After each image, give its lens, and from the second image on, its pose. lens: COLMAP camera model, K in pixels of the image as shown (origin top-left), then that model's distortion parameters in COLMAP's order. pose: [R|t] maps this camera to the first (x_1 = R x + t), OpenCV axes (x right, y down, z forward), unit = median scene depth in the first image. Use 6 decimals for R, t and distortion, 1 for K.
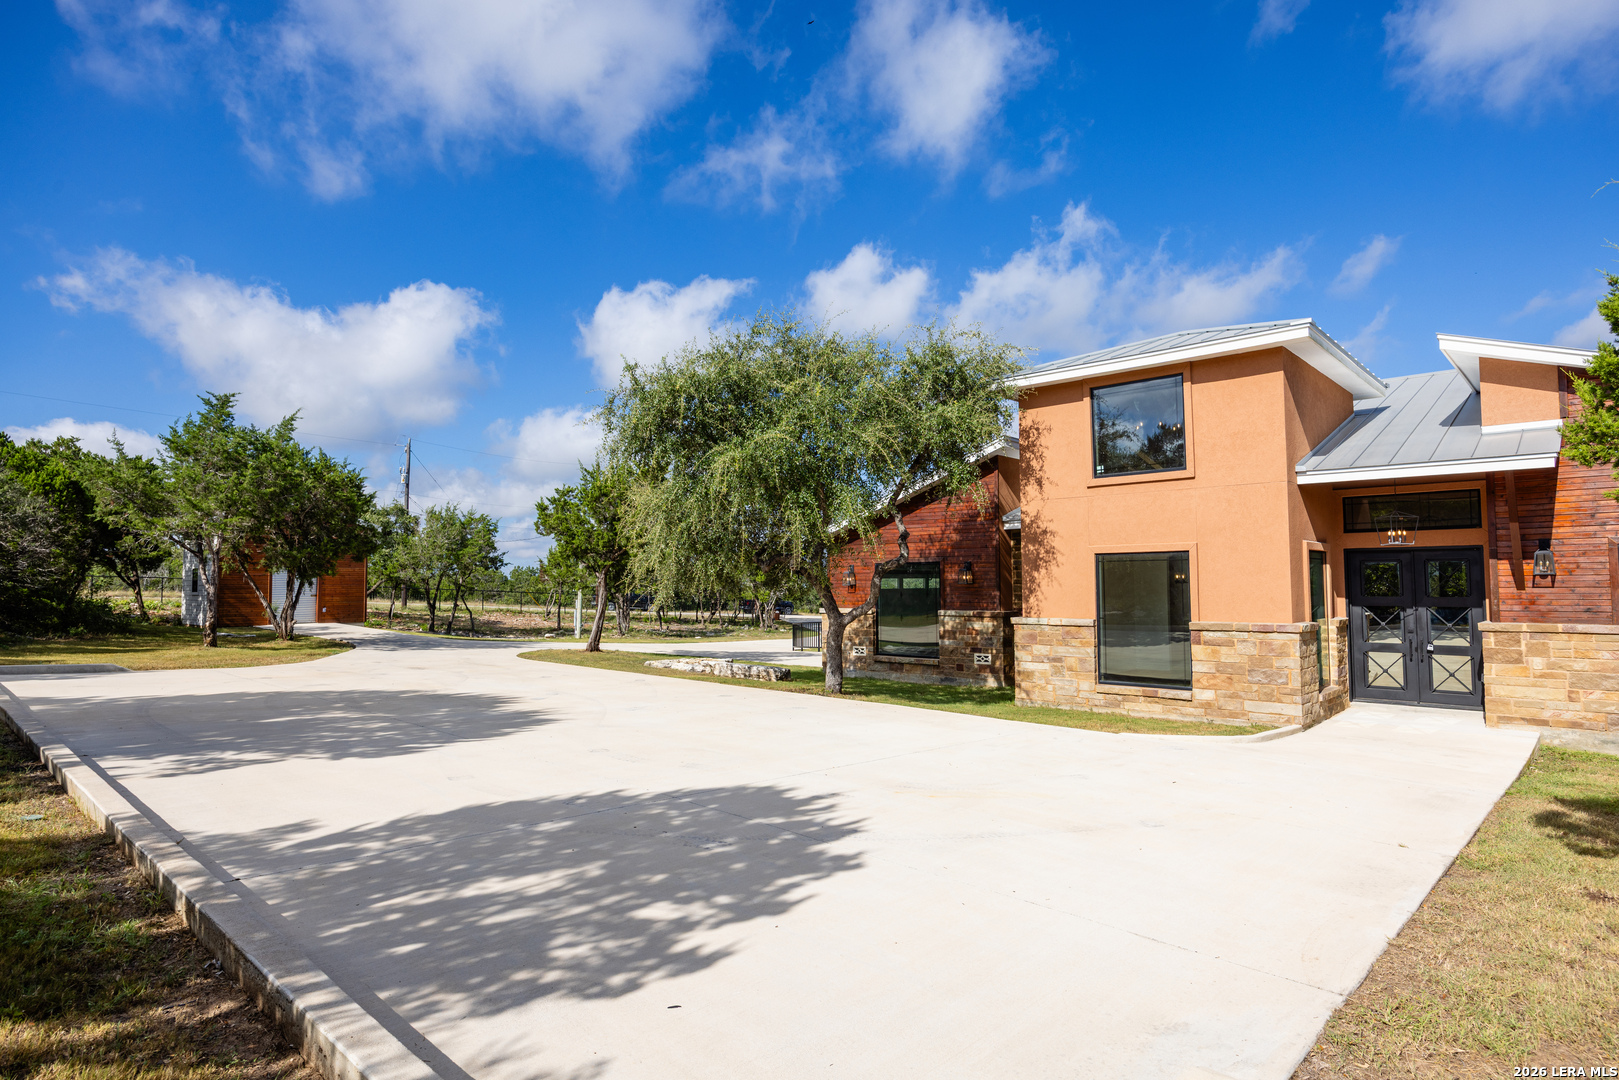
lens RADIAL K [[841.5, 0, 770.7], [0, 841.5, 544.5], [0, 0, 1]] dist [-0.000482, -0.001637]
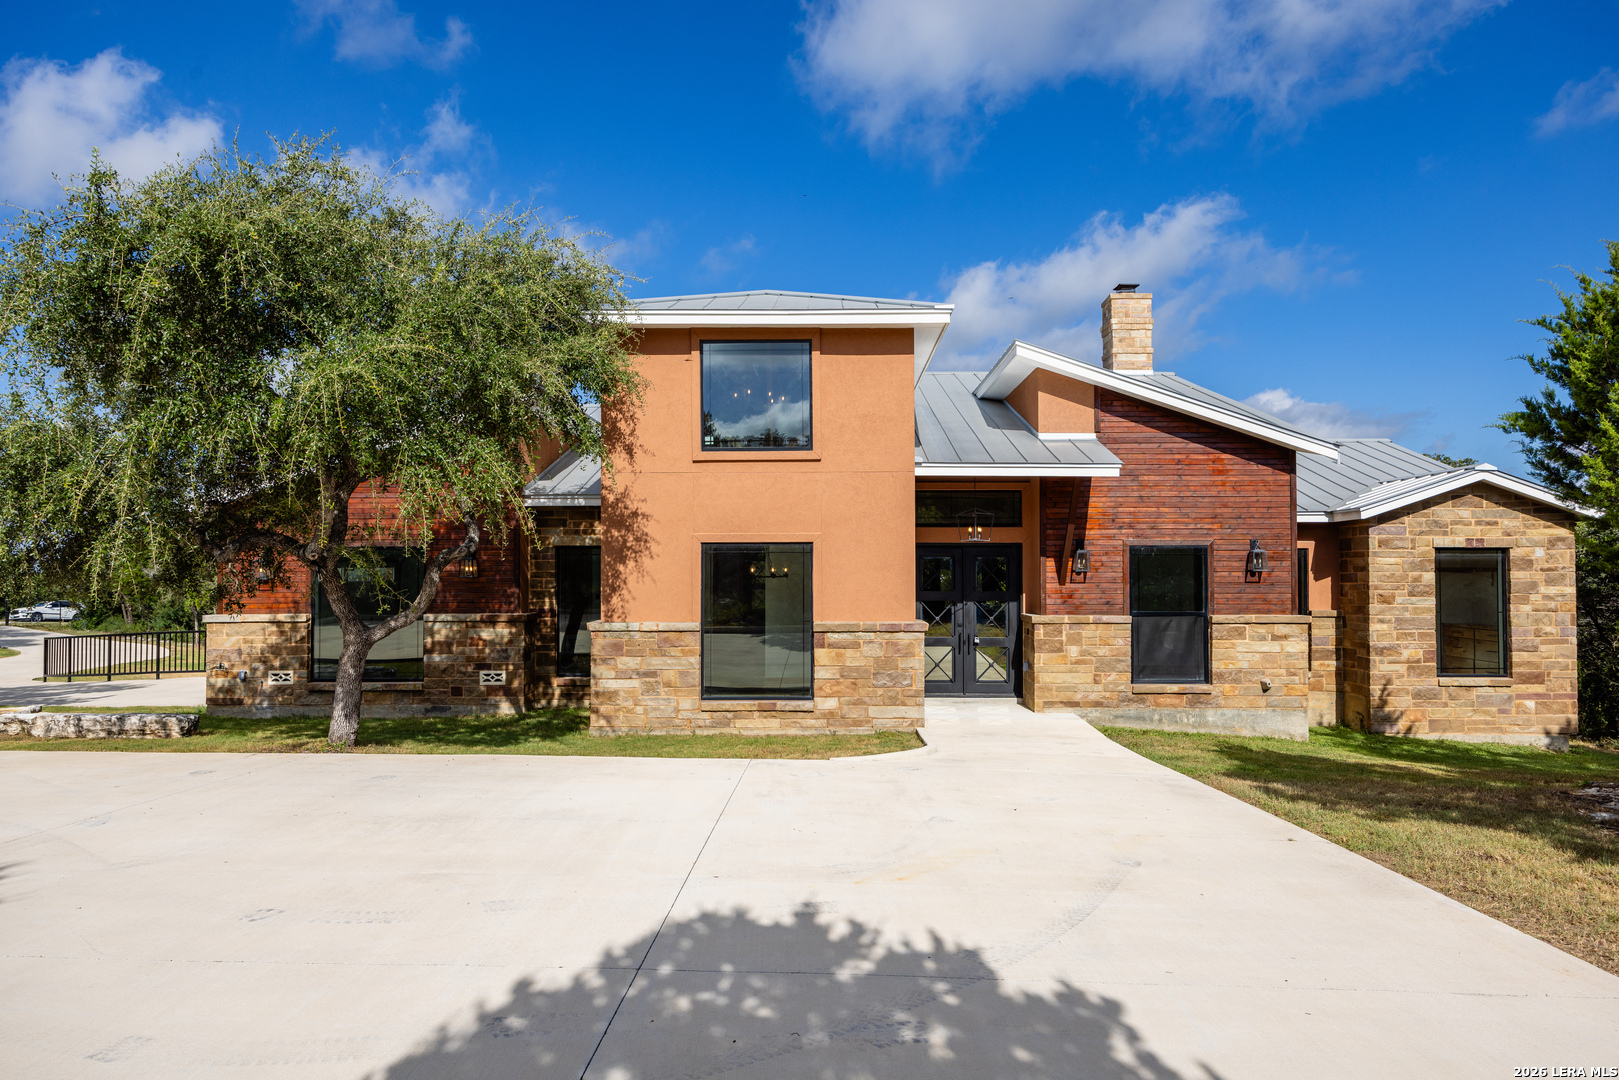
lens RADIAL K [[1039.8, 0, 809.5], [0, 1039.8, 540.0], [0, 0, 1]] dist [0.002695, 0.001585]
pose [[0.745952, 0.021987, 0.665636, -0.222095], [-0.032780, 0.999456, 0.003722, 0.000752], [-0.665192, -0.024596, 0.746267, 0.175794]]
